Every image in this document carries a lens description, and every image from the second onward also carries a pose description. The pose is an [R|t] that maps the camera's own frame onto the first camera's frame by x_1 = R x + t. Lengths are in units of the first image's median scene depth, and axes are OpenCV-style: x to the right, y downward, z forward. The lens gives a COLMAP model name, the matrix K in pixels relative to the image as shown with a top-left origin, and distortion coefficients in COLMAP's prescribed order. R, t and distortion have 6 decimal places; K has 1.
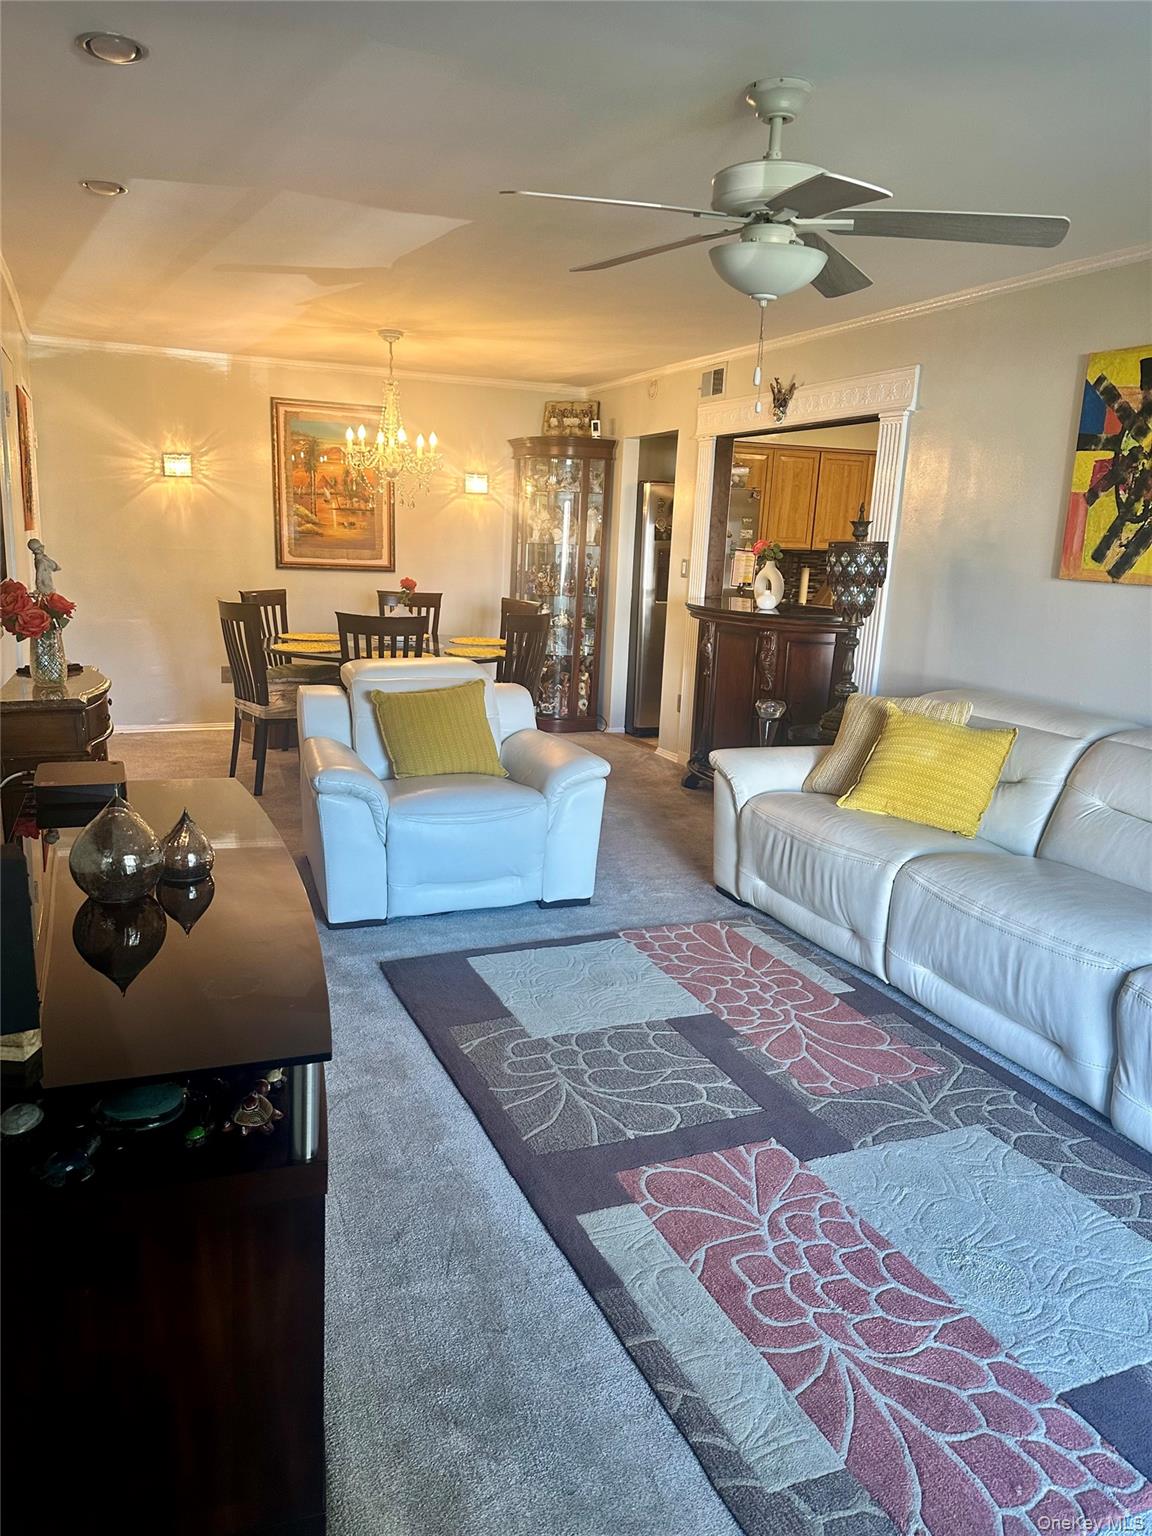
lens RADIAL K [[1068.2, 0, 568.3], [0, 1068.2, 767.5], [0, 0, 1]] dist [0.129164, -0.211331]
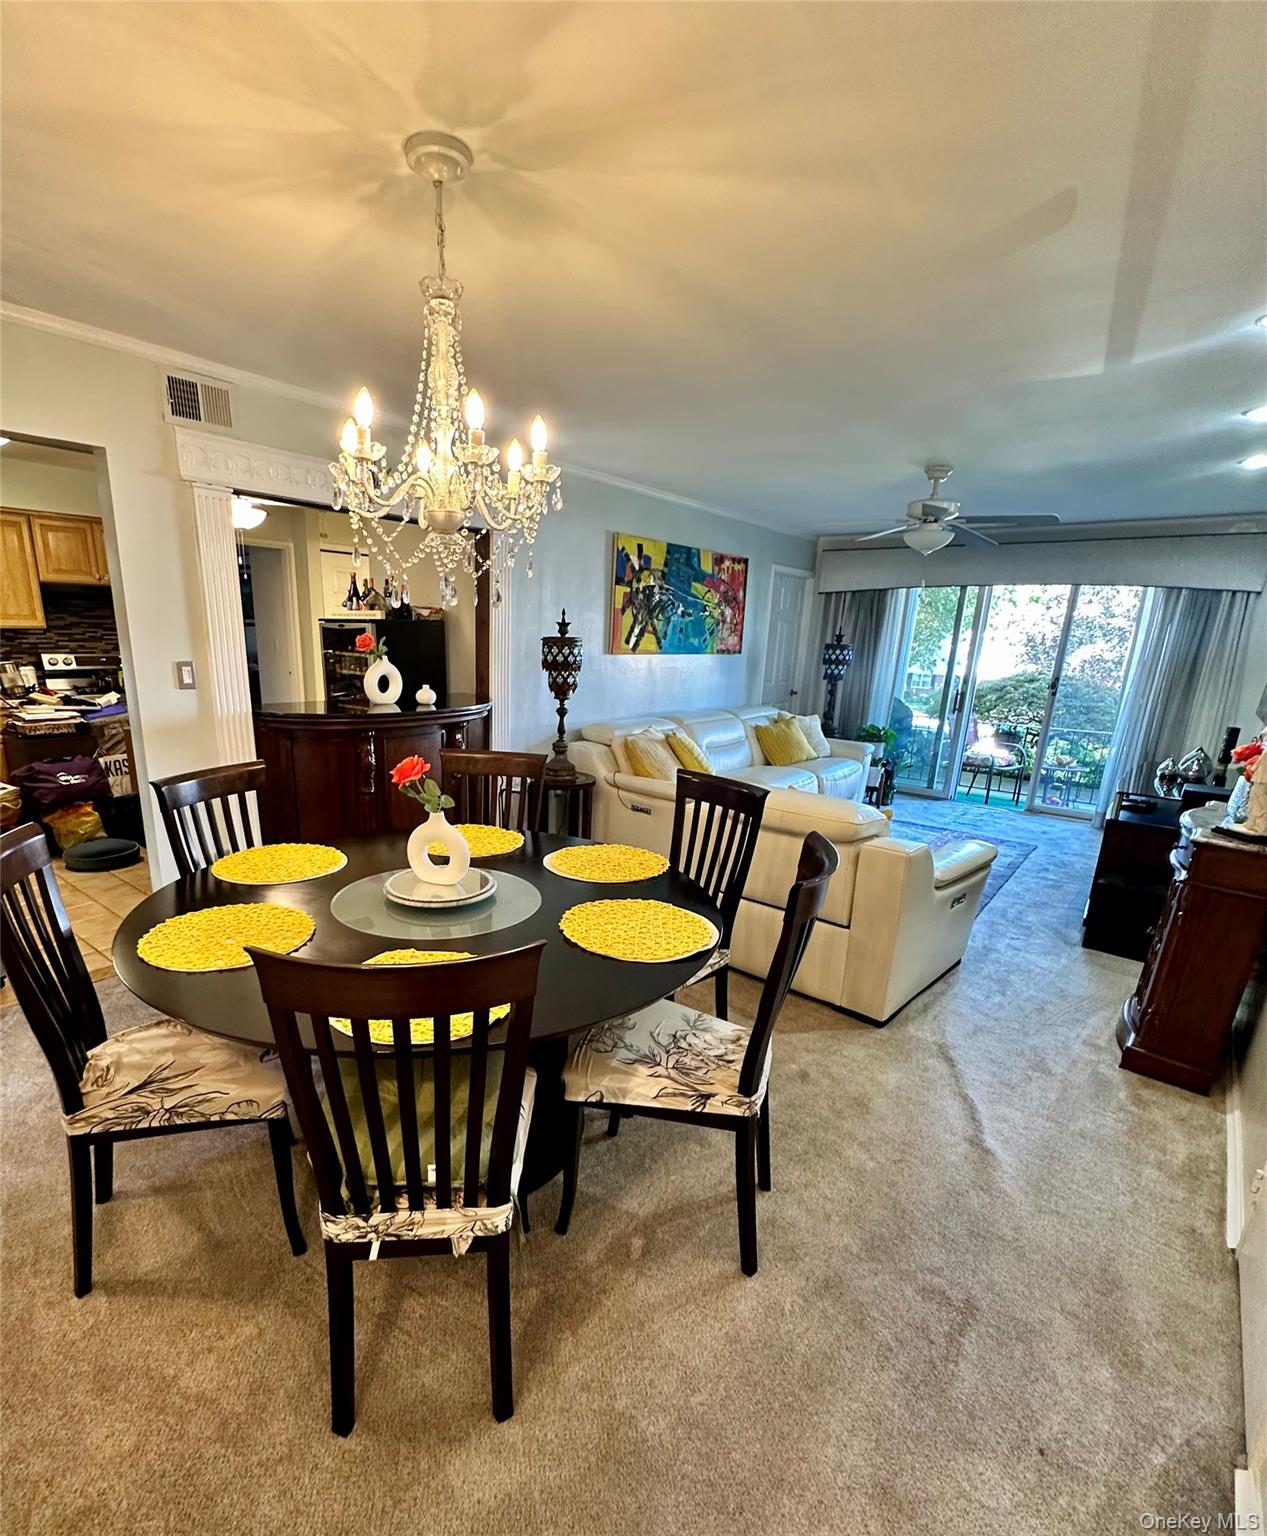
lens RADIAL K [[732.7, 0, 584.7], [0, 732.7, 846.1], [0, 0, 1]] dist [0.001500, -0.000008]
pose [[-0.452810, -0.304298, 0.838073, -0.687264], [0.141478, 0.903527, 0.404504, -0.392090], [-0.880311, 0.301732, -0.366074, 1.601399]]
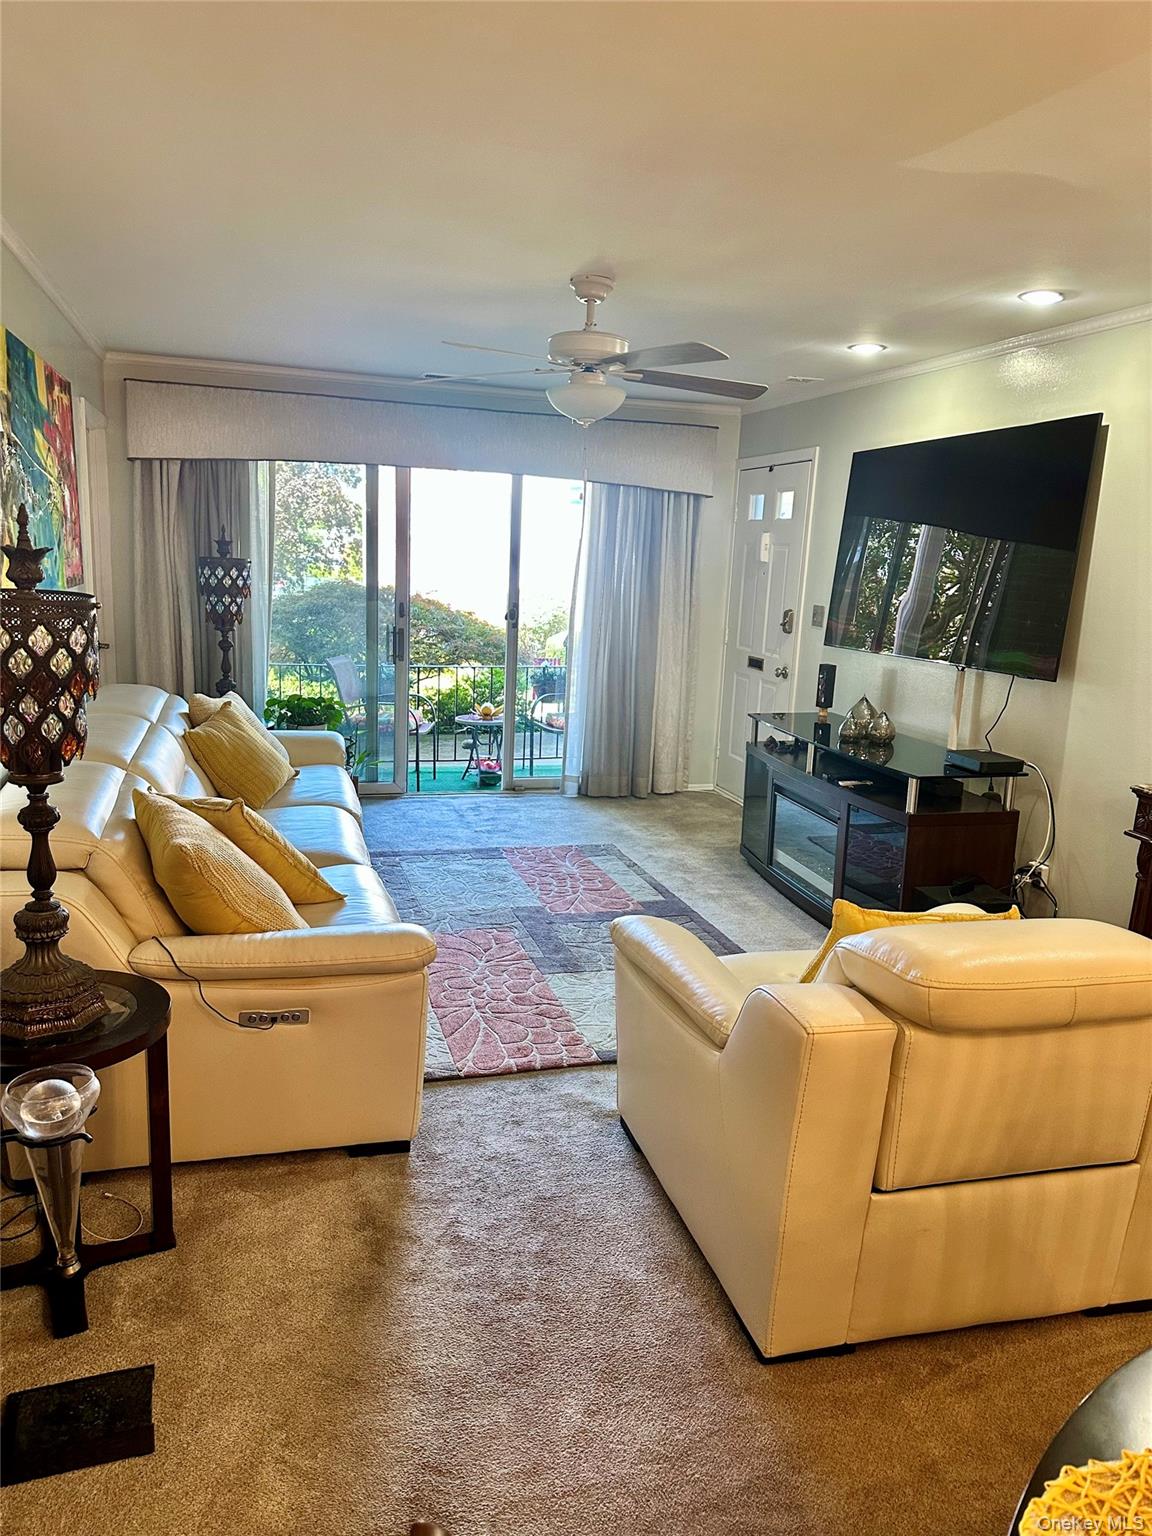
lens RADIAL K [[1068.2, 0, 568.3], [0, 1068.2, 767.5], [0, 0, 1]] dist [0.129164, -0.211331]
pose [[-0.988995, -0.103142, 0.106072, 0.001554], [-0.051072, 0.910870, 0.409522, -0.384247], [-0.138857, 0.399598, -0.906113, 1.597111]]
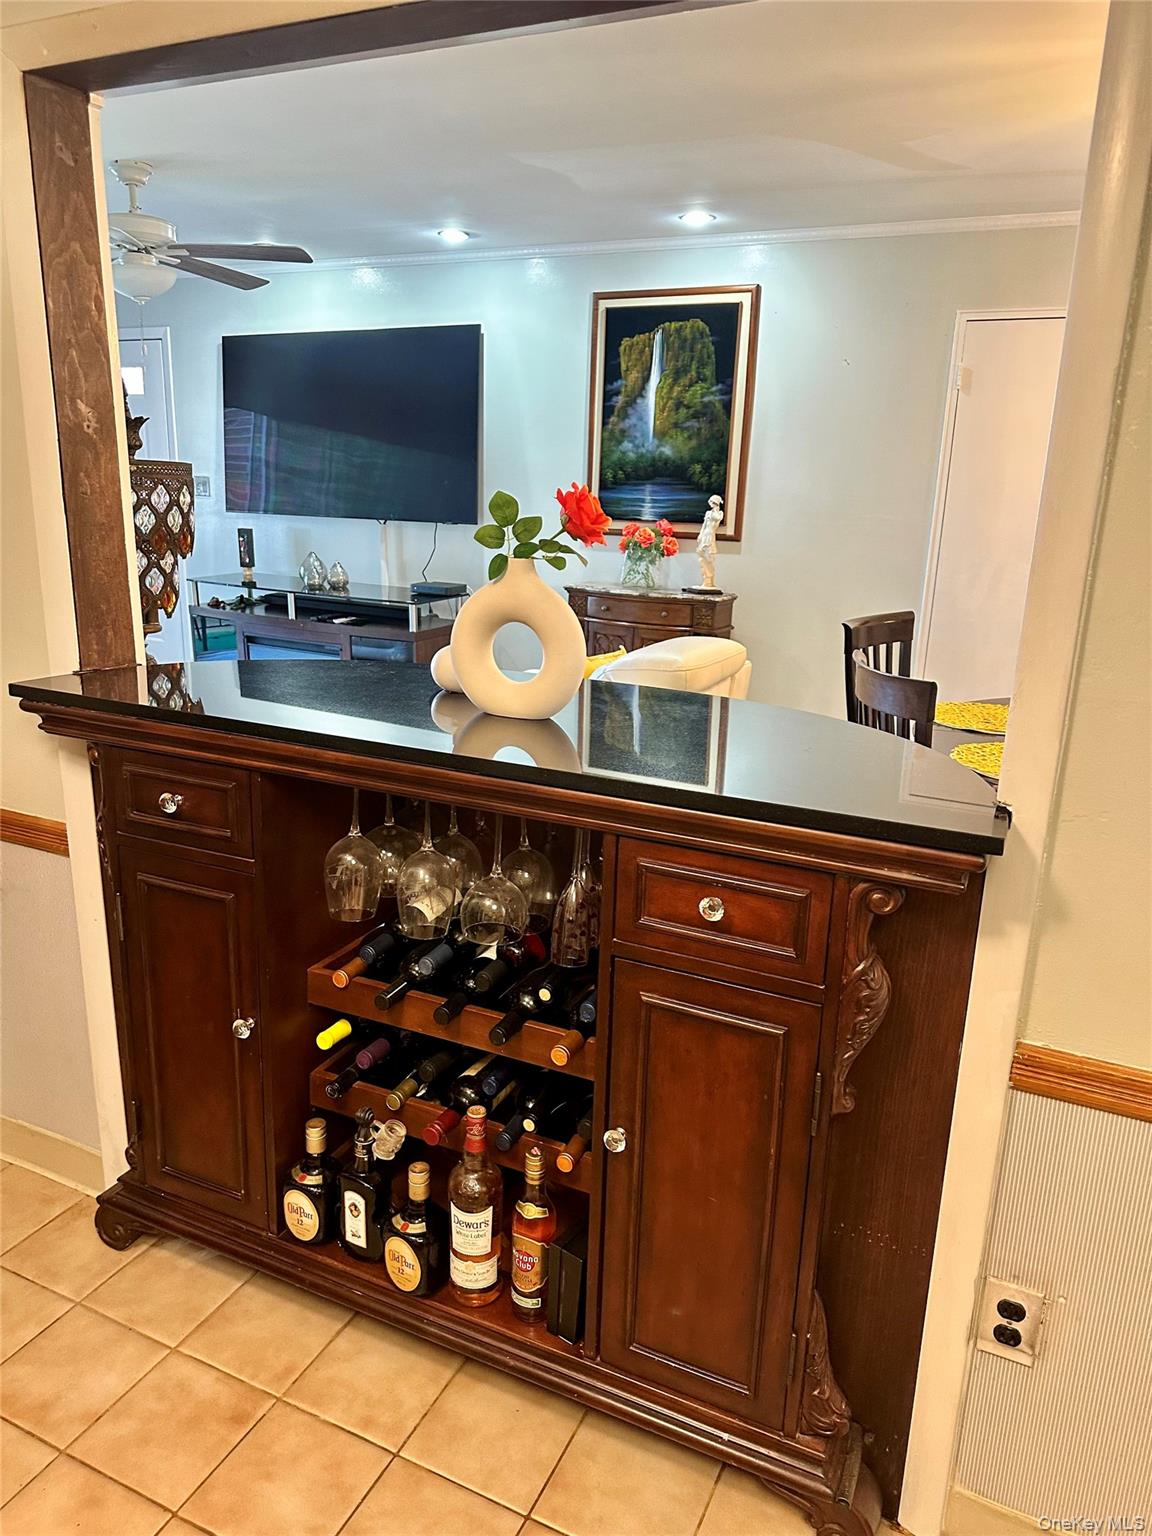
lens RADIAL K [[1068.2, 0, 568.3], [0, 1068.2, 767.5], [0, 0, 1]] dist [0.129164, -0.211331]
pose [[-0.760511, 0.118478, -0.638425, 0.500768], [-0.194545, 0.896469, 0.398114, -0.364540], [0.619496, 0.426973, -0.658725, 1.720191]]
